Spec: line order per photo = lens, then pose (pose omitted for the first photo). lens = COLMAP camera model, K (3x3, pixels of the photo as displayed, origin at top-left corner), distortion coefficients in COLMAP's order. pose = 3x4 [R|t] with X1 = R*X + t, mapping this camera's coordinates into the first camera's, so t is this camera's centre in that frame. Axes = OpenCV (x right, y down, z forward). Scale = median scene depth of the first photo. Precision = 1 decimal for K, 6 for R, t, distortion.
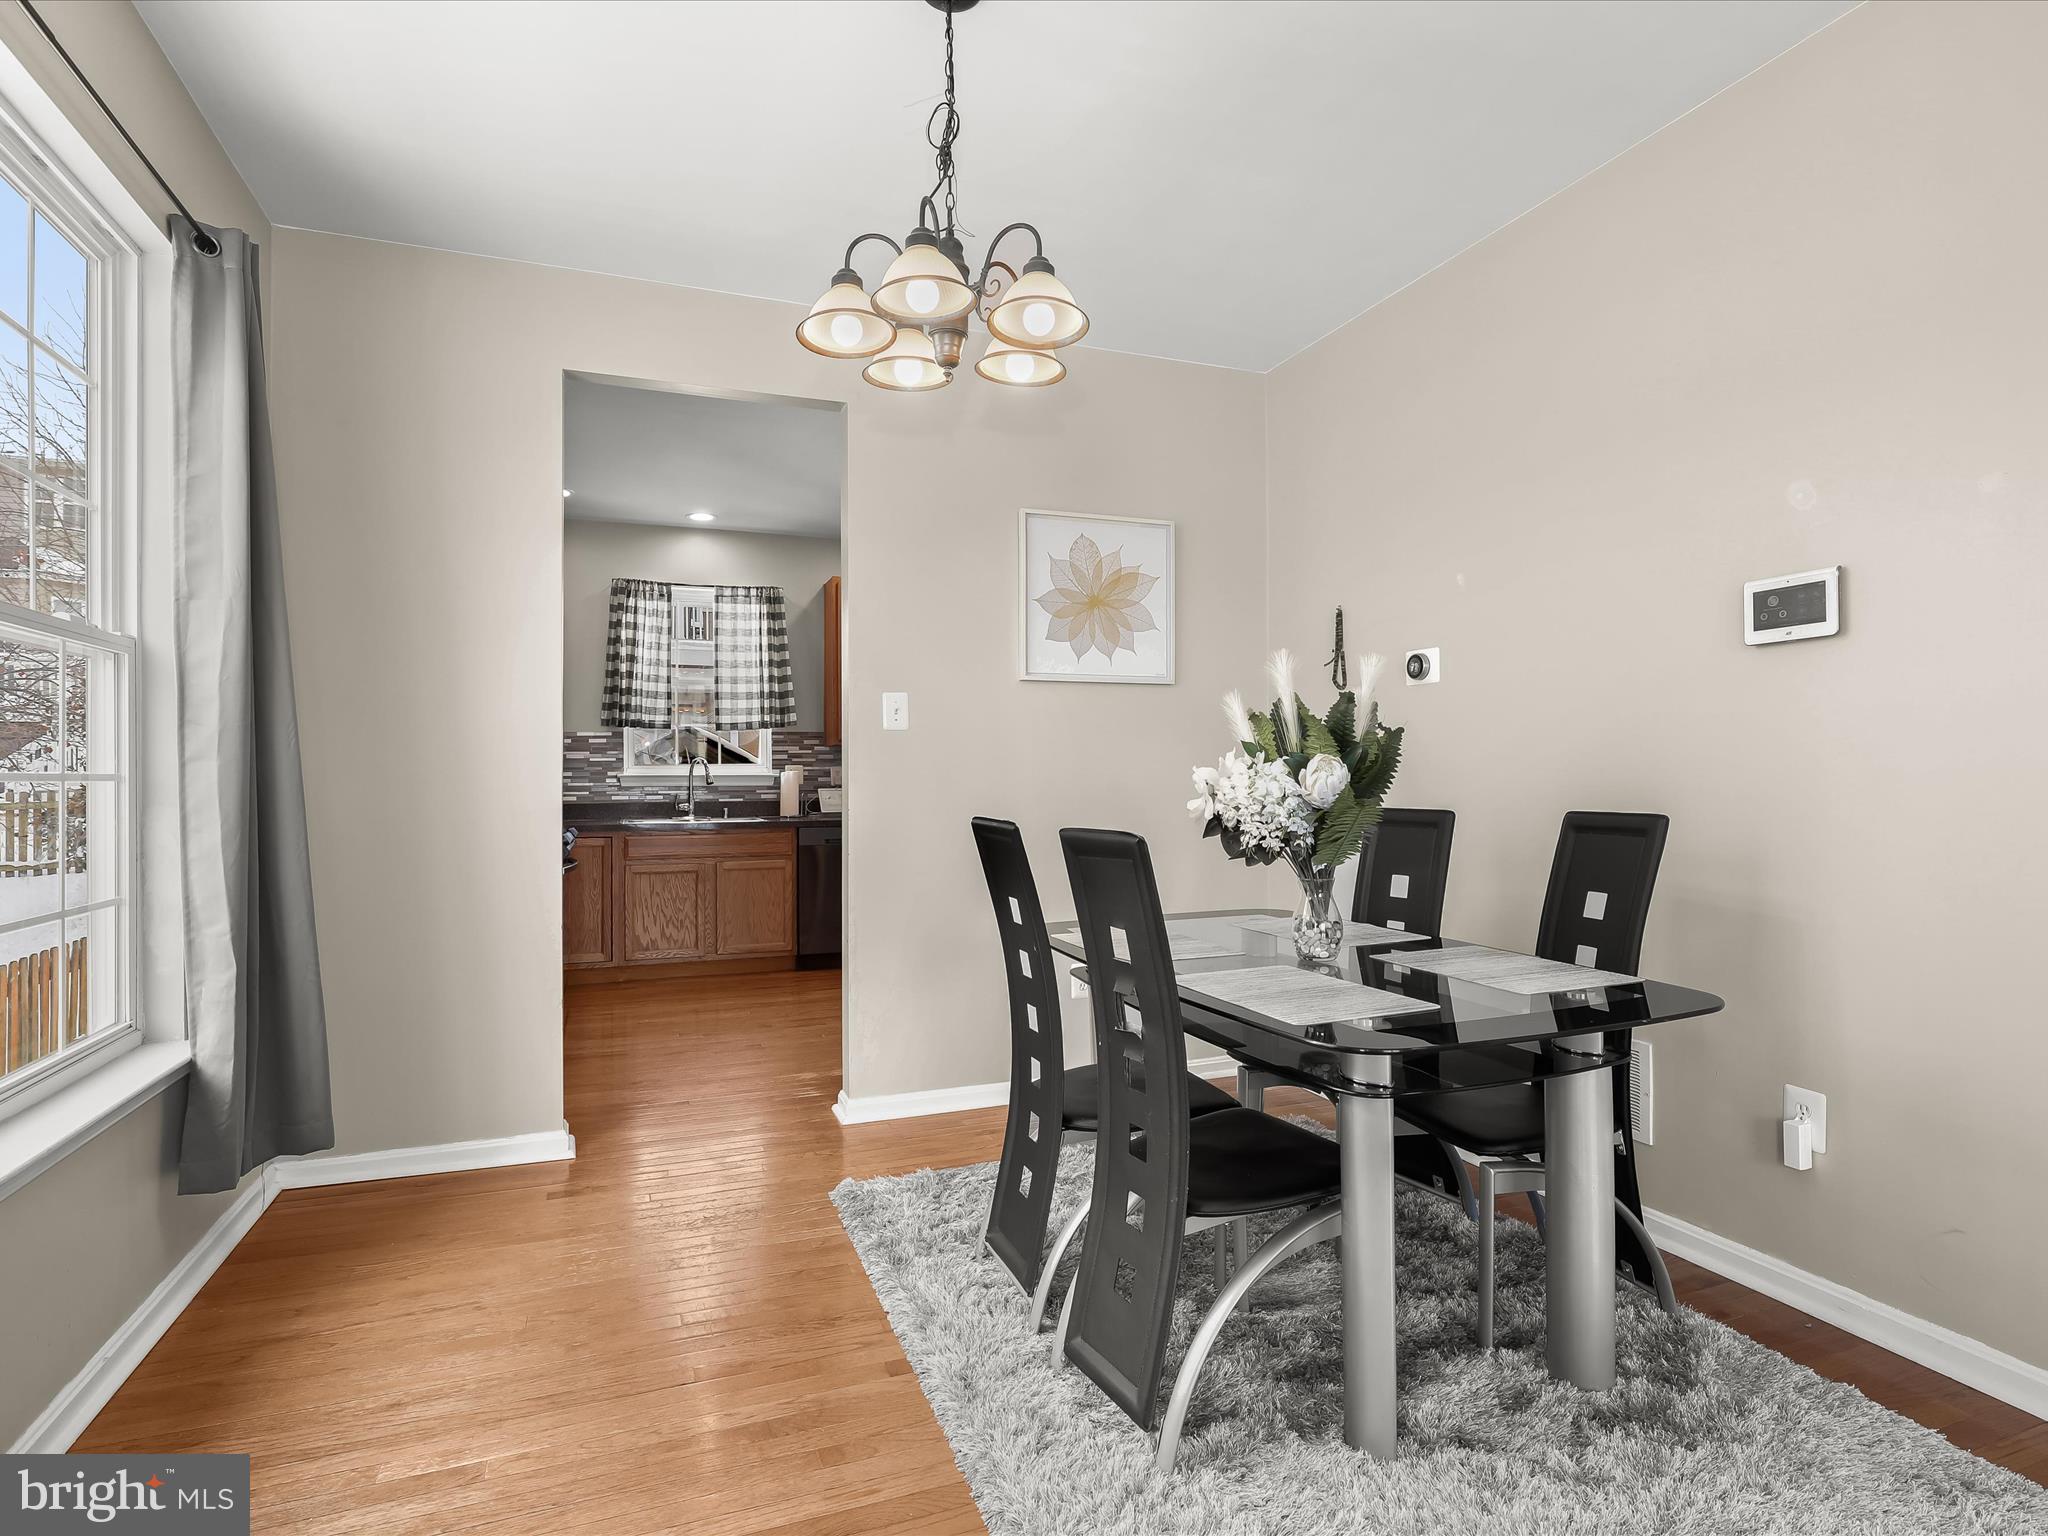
lens RADIAL K [[1070.8, 0, 1049.5], [0, 1070.8, 763.9], [0, 0, 1]] dist [-0.019868, 0.001681]
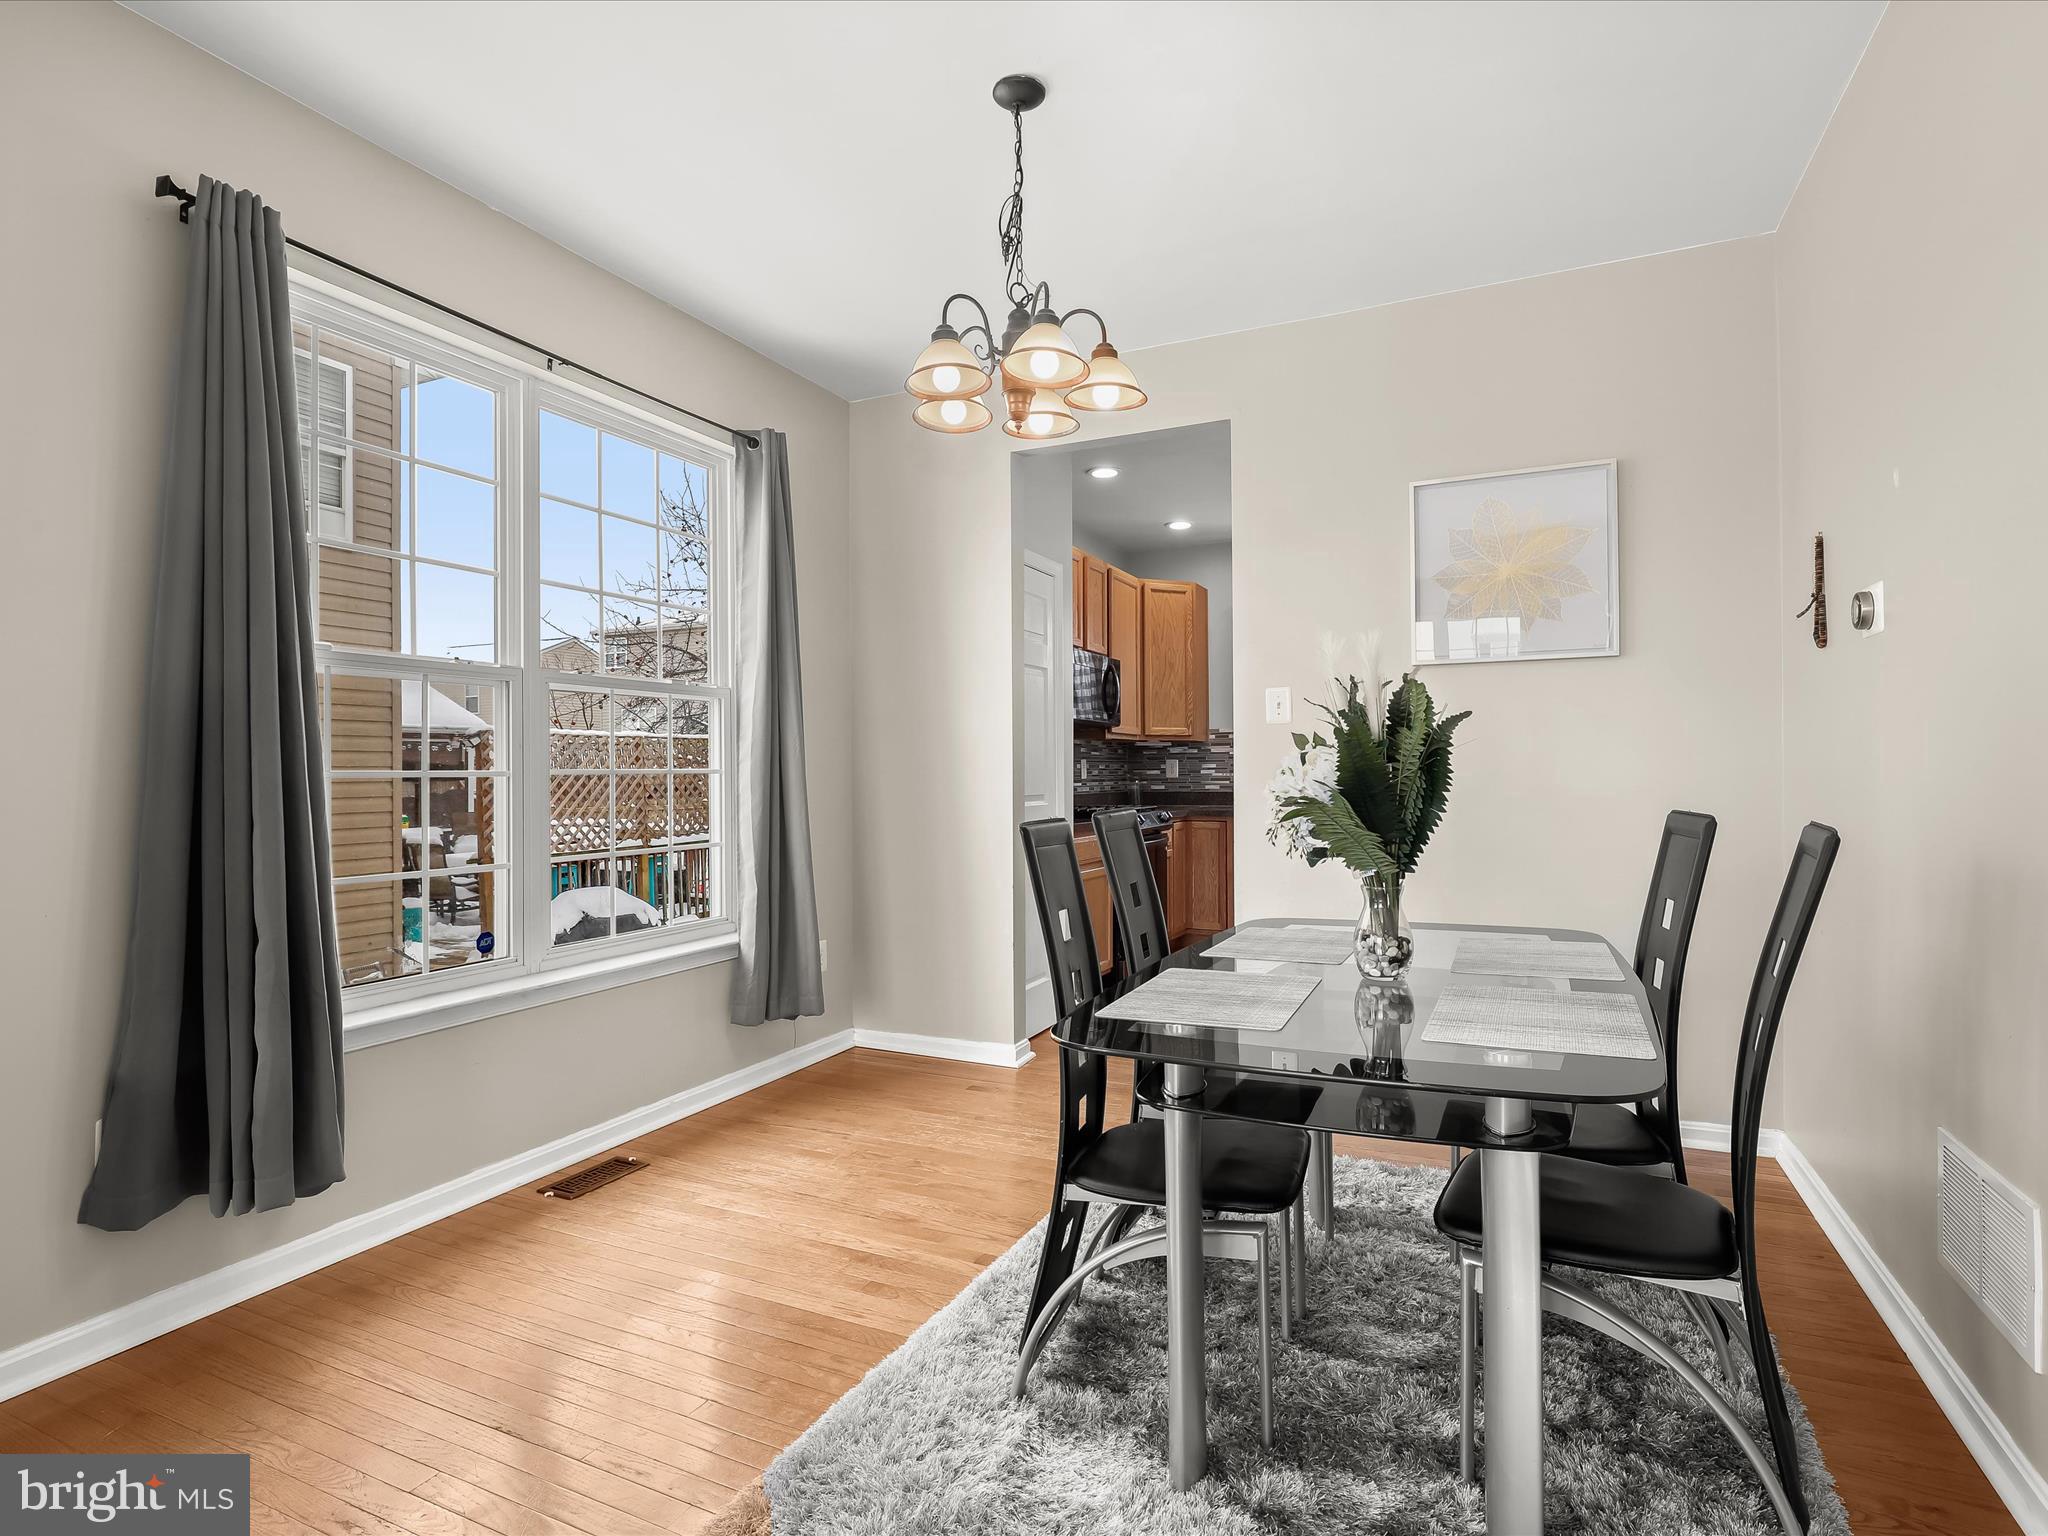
lens RADIAL K [[1057.6, 0, 1024.0], [0, 1057.6, 768.0], [0, 0, 1]] dist [-0.013555, 0.000361]
pose [[0.684757, -0.002688, -0.728766, 0.239161], [0.013600, 0.999866, 0.009090, -0.001159], [0.728644, -0.016135, 0.684702, 0.067783]]
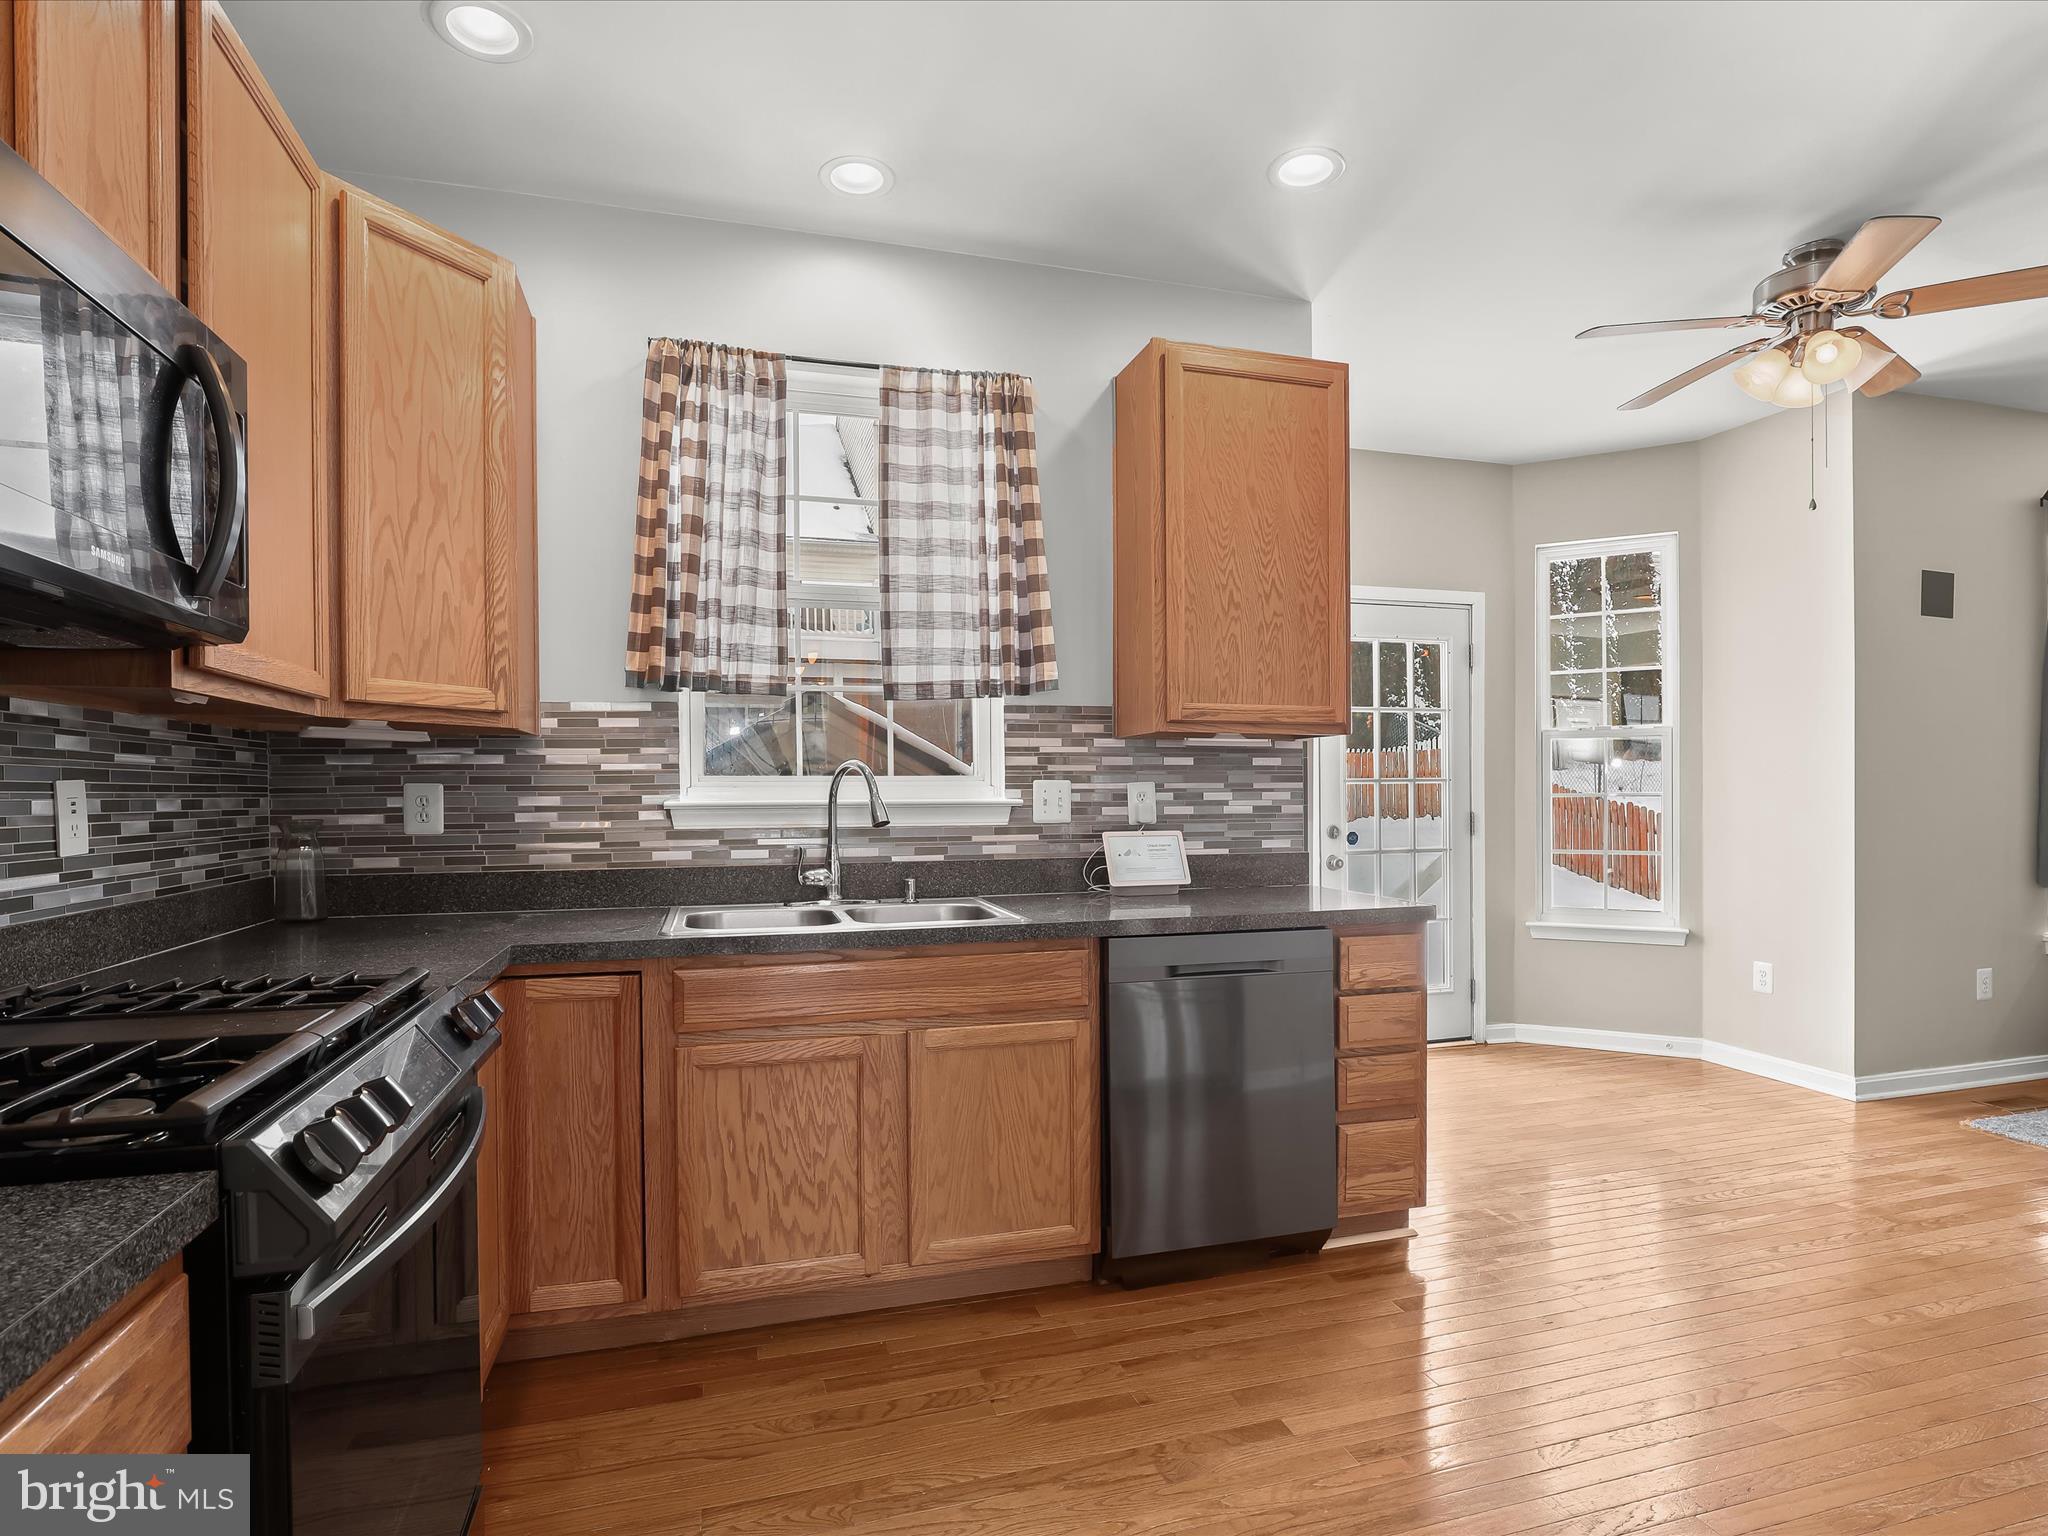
lens RADIAL K [[1080.6, 0, 1027.0], [0, 1080.6, 803.4], [0, 0, 1]] dist [-0.016884, 0.001811]
pose [[0.995523, 0.000584, -0.094520, -0.219964], [0.001596, 0.999735, 0.022984, 0.000931], [0.094509, -0.023032, 0.995258, 0.584745]]
